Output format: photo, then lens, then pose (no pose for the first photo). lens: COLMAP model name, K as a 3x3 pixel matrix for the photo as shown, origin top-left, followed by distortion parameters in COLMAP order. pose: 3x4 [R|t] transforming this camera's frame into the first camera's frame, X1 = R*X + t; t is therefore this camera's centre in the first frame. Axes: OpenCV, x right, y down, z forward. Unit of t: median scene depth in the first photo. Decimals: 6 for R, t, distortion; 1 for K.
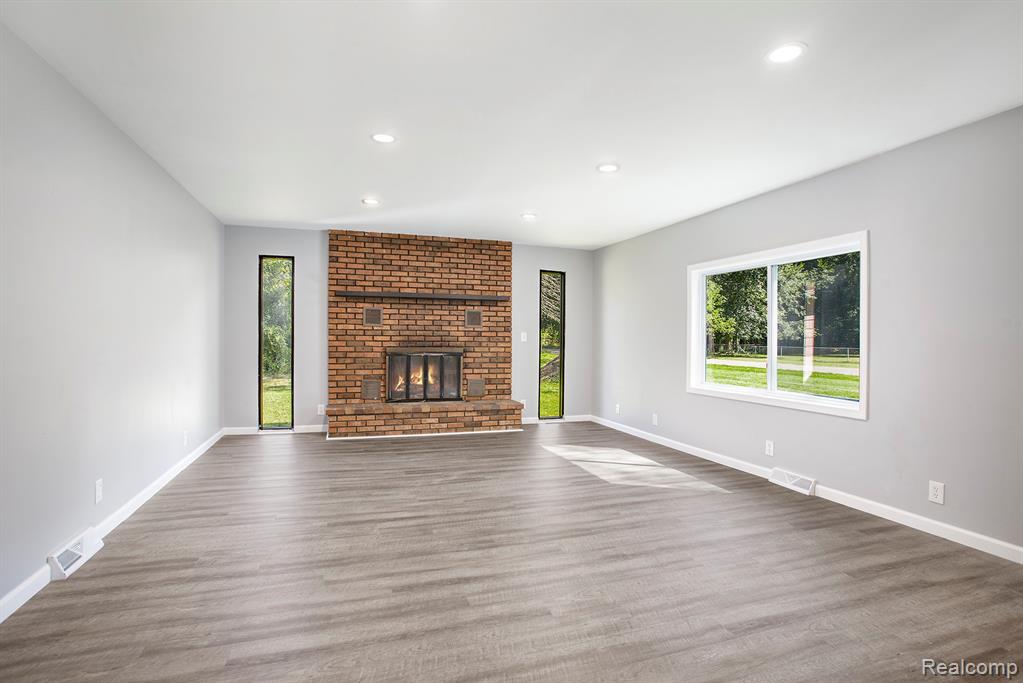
lens RADIAL K [[500.1, 0, 508.9], [0, 500.1, 339.8], [0, 0, 1]] dist [-0.061473, 0.013363]
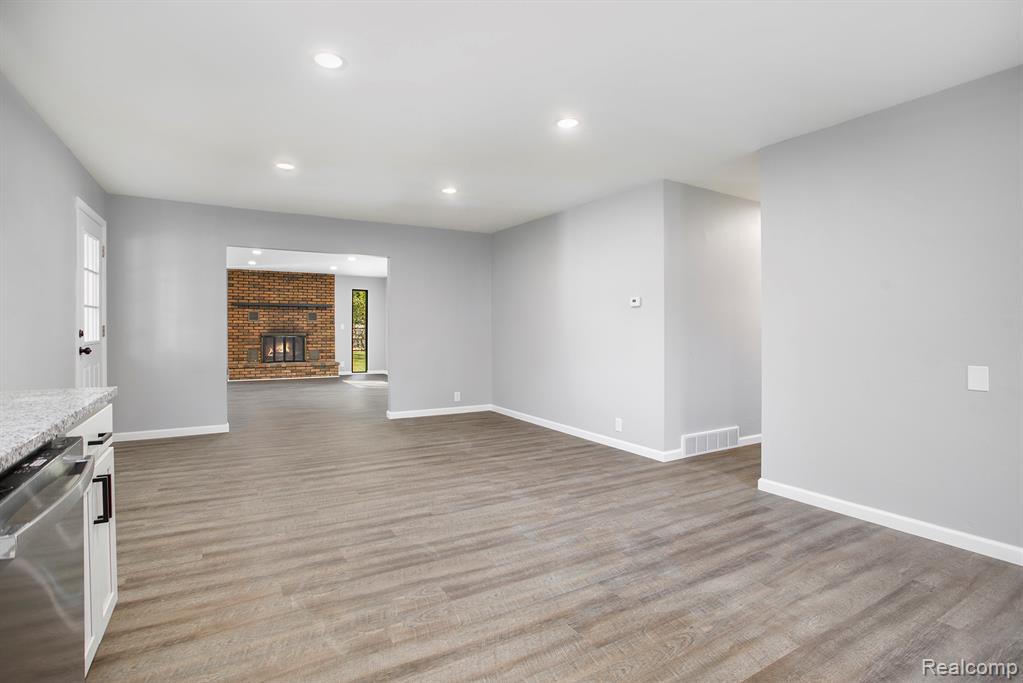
lens RADIAL K [[500.1, 0, 506.5], [0, 500.1, 327.5], [0, 0, 1]] dist [-0.061473, 0.013363]
pose [[0.978370, -0.007874, 0.206712, 0.264077], [0.008484, 0.999962, -0.002065, 0.006951], [-0.206688, 0.003774, 0.978400, -0.972956]]
